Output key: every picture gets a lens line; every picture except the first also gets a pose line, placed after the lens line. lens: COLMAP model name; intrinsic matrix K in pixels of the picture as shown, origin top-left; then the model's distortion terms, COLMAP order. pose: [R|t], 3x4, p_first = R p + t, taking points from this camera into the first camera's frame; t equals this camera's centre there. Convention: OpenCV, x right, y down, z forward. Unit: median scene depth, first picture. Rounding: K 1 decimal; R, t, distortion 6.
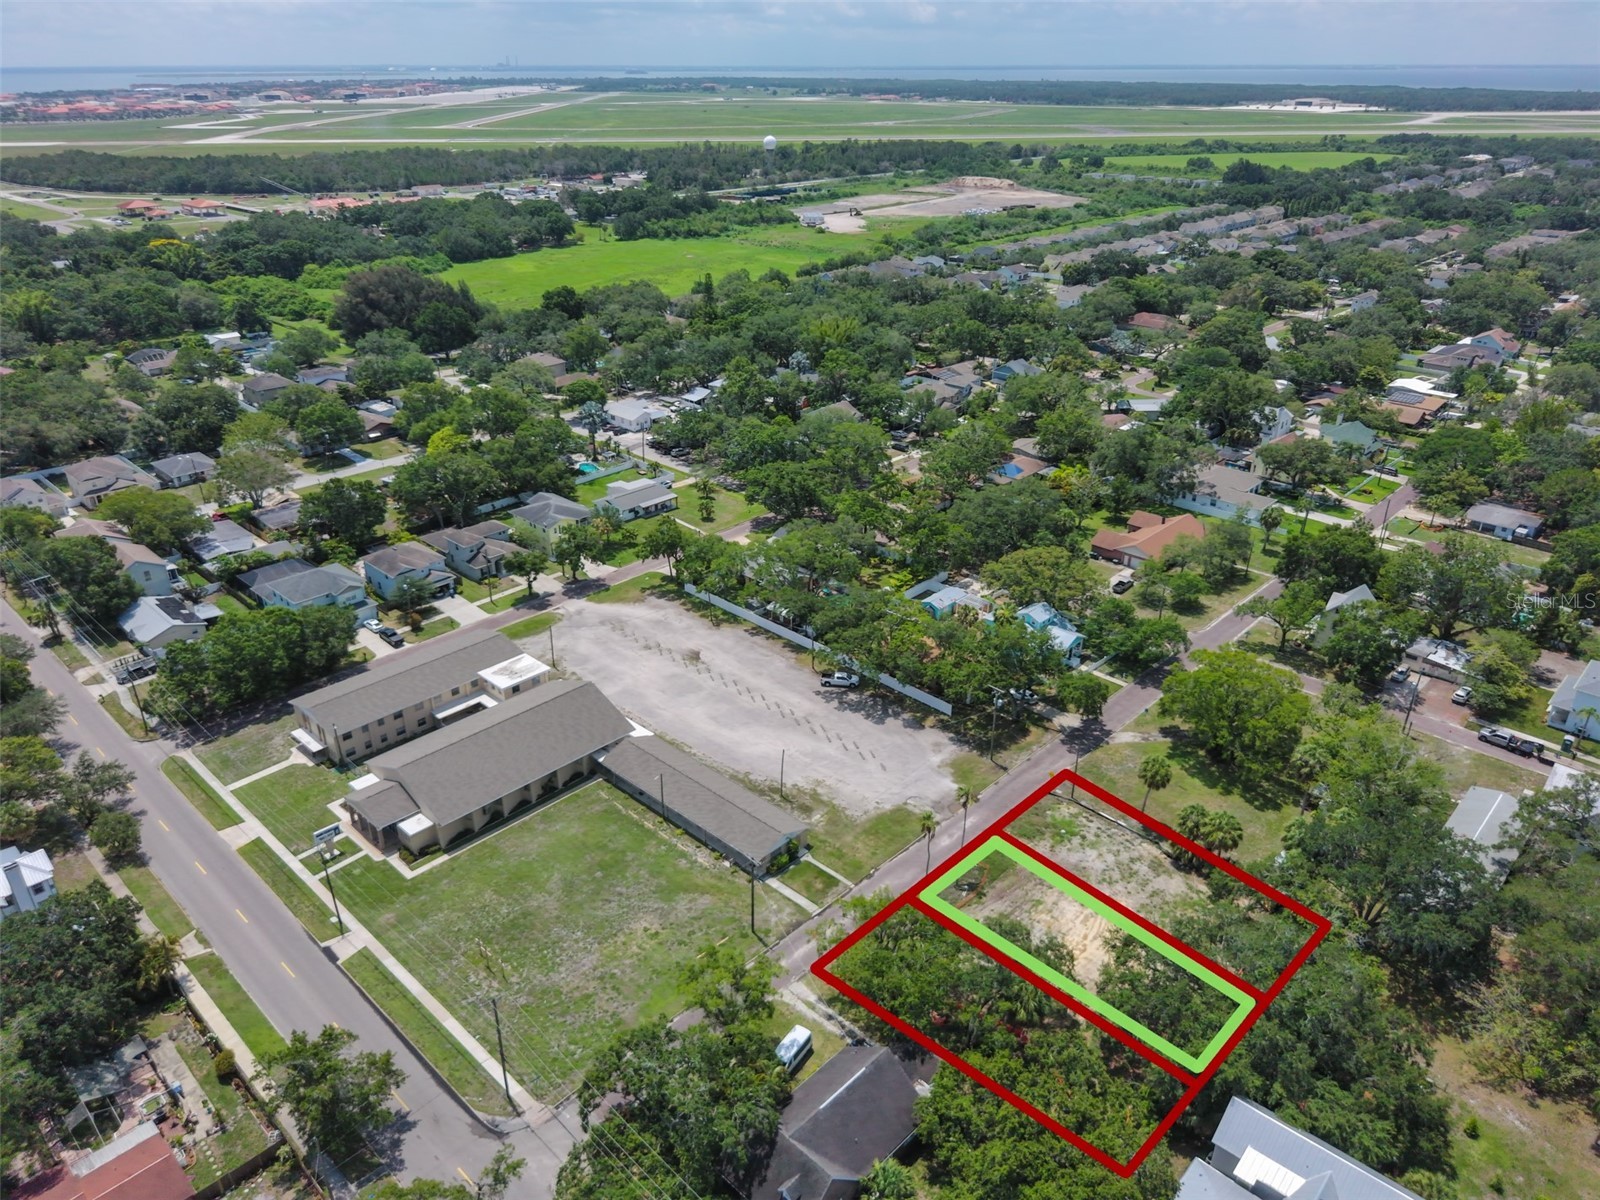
lens RADIAL K [[1097.7, 0, 792.8], [0, 1097.7, 602.7], [0, 0, 1]] dist [0.004464, -0.006295]
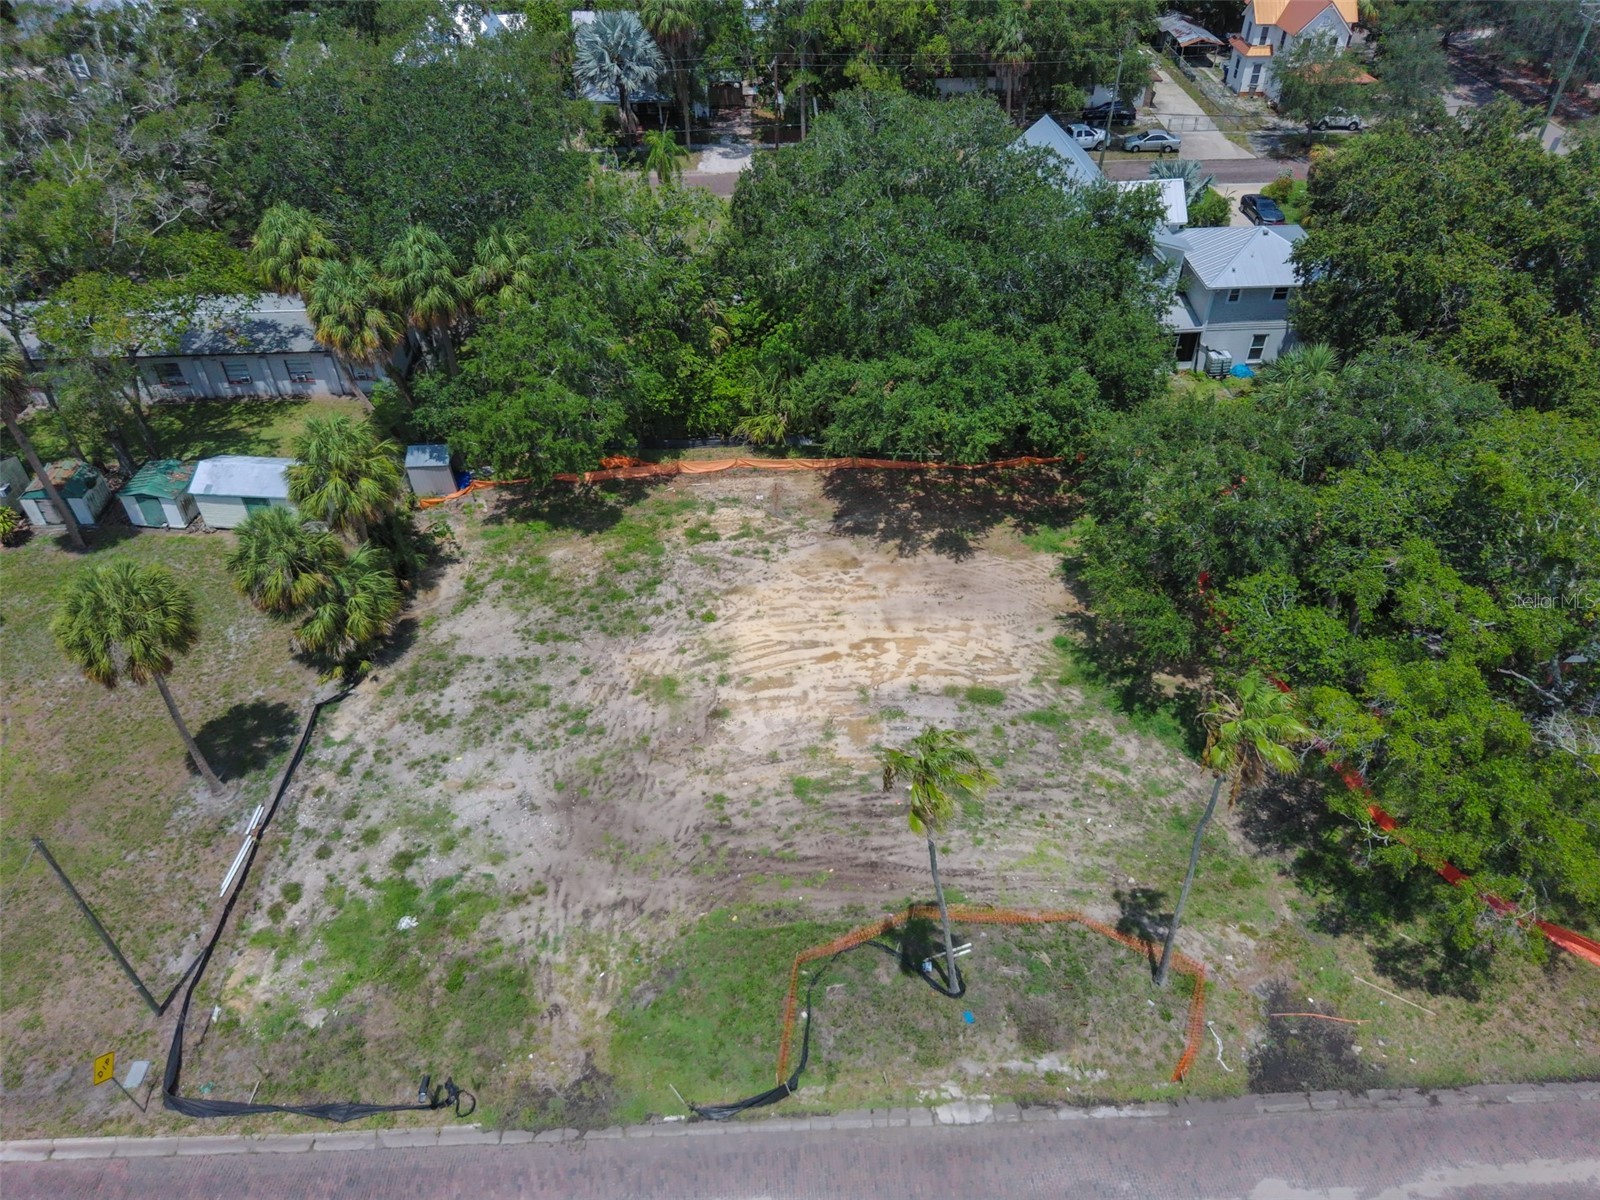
lens RADIAL K [[1097.7, 0, 792.8], [0, 1097.7, 602.7], [0, 0, 1]] dist [0.004464, -0.006295]
pose [[-0.718601, -0.436452, 0.541408, 0.060905], [0.324526, 0.478098, 0.816153, -0.012951], [-0.615057, 0.762189, -0.201922, 0.822822]]
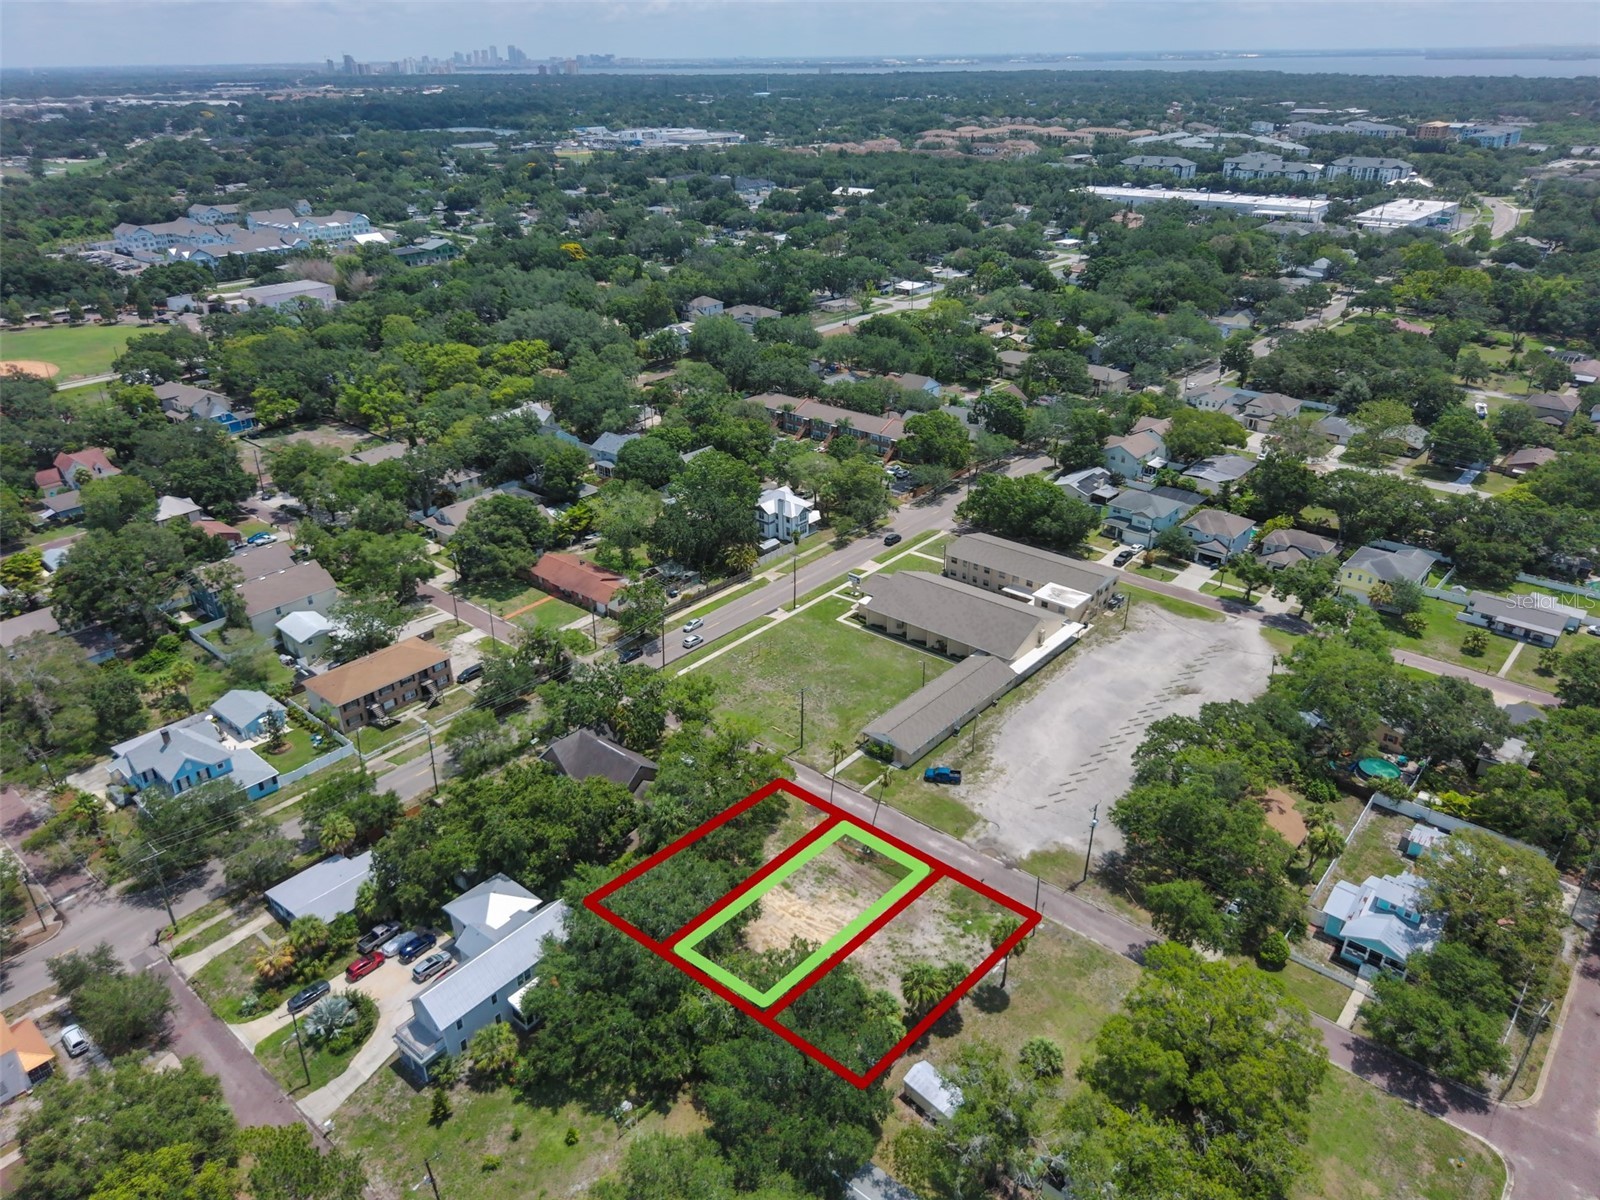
lens RADIAL K [[1097.7, 0, 792.8], [0, 1097.7, 602.7], [0, 0, 1]] dist [0.004464, -0.006295]
pose [[0.055292, 0.446864, -0.892891, 0.845367], [-0.428483, 0.818349, 0.383024, -0.278271], [0.901856, 0.361411, 0.236722, 0.471713]]
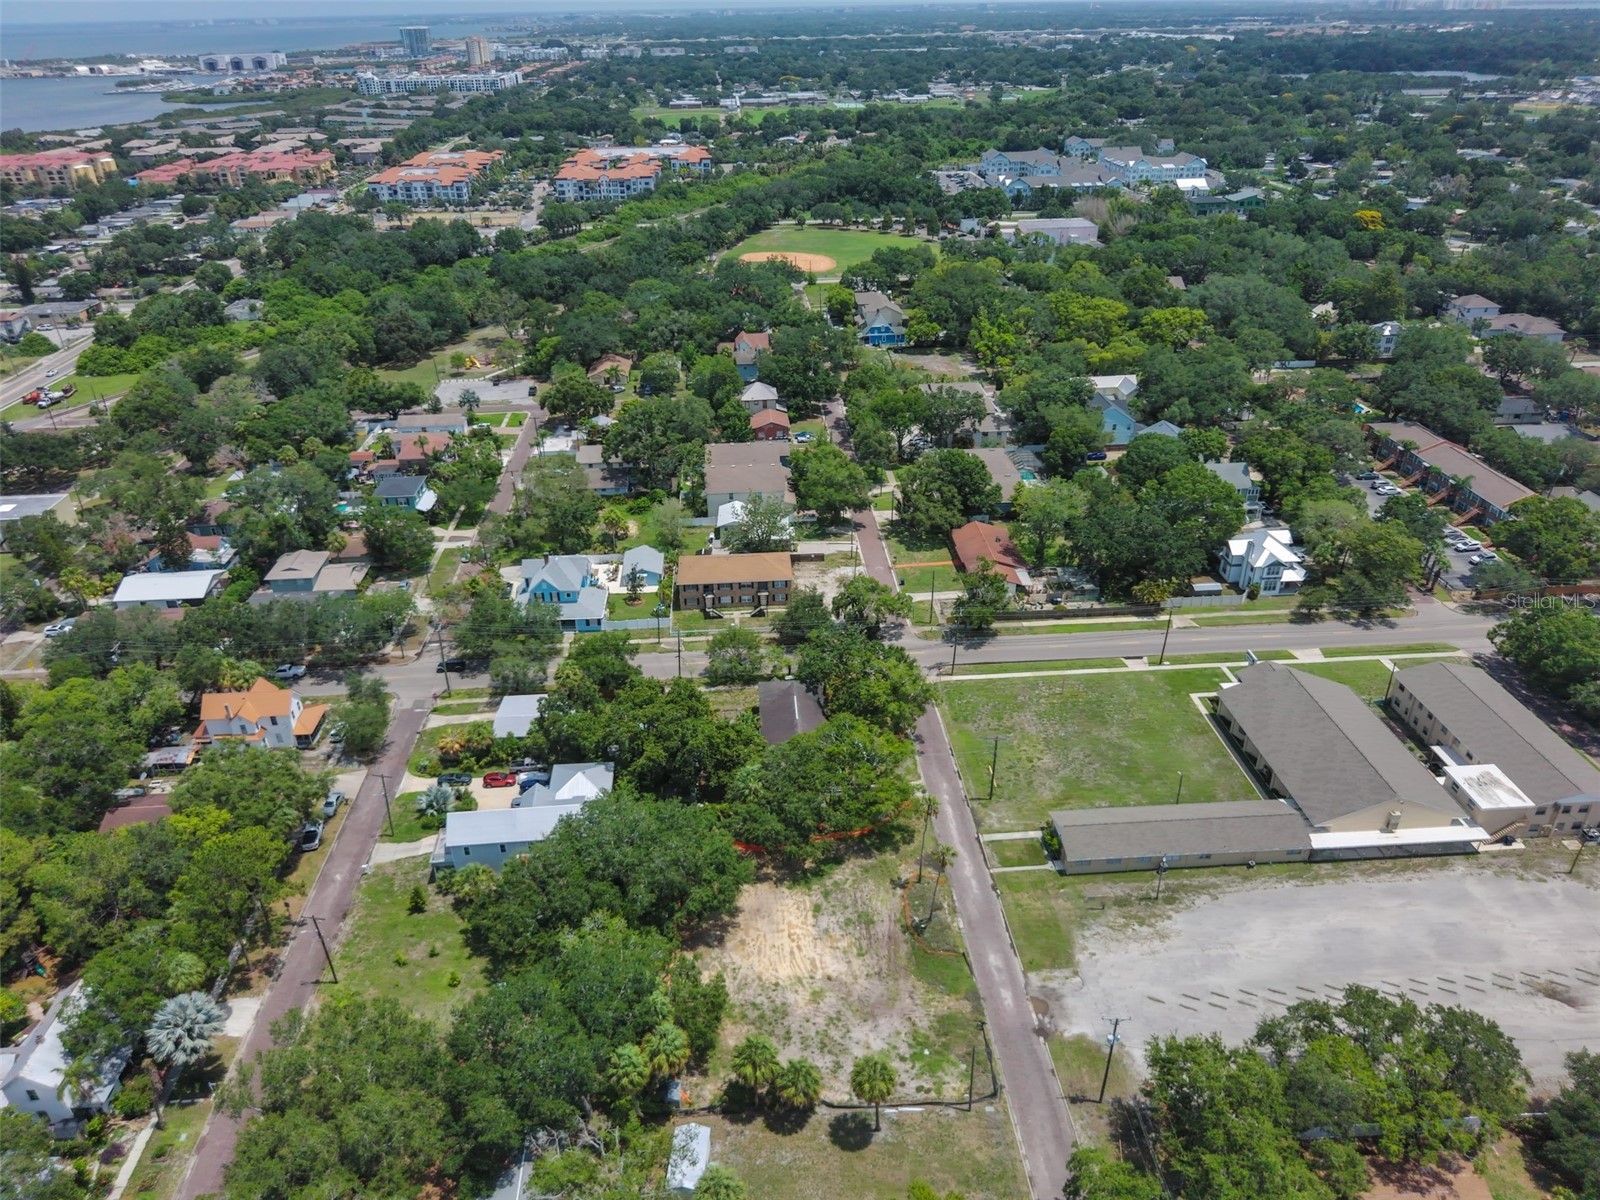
lens RADIAL K [[1097.7, 0, 792.8], [0, 1097.7, 602.7], [0, 0, 1]] dist [0.004464, -0.006295]
pose [[-0.672623, 0.365683, -0.643315, 0.622872], [-0.307142, 0.652974, 0.692307, -0.469458], [0.673233, 0.663251, -0.326889, 0.859144]]
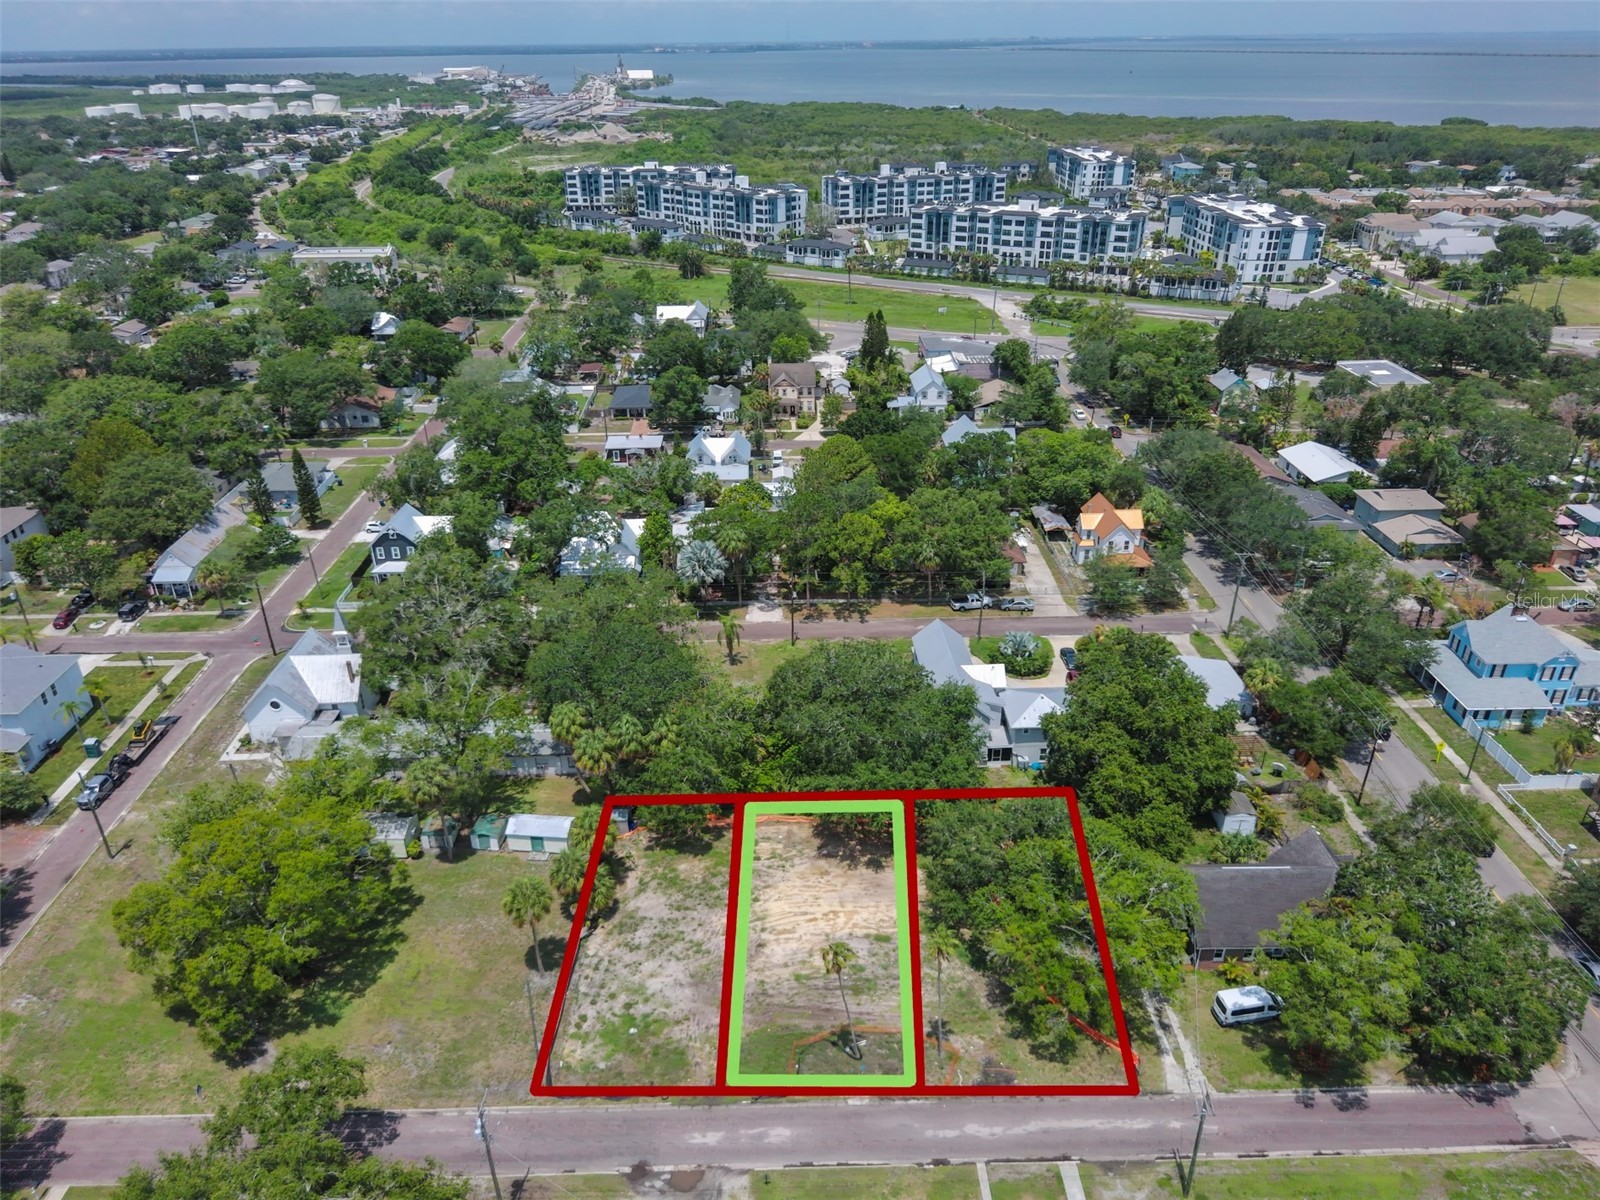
lens RADIAL K [[1091.5, 0, 787.6], [0, 1091.5, 620.2], [0, 0, 1]] dist [-0.003852, 0.001443]
pose [[-0.703482, -0.308292, 0.640367, -0.131224], [0.334907, 0.650914, 0.681285, -0.306095], [-0.626858, 0.693734, -0.354657, 0.880464]]
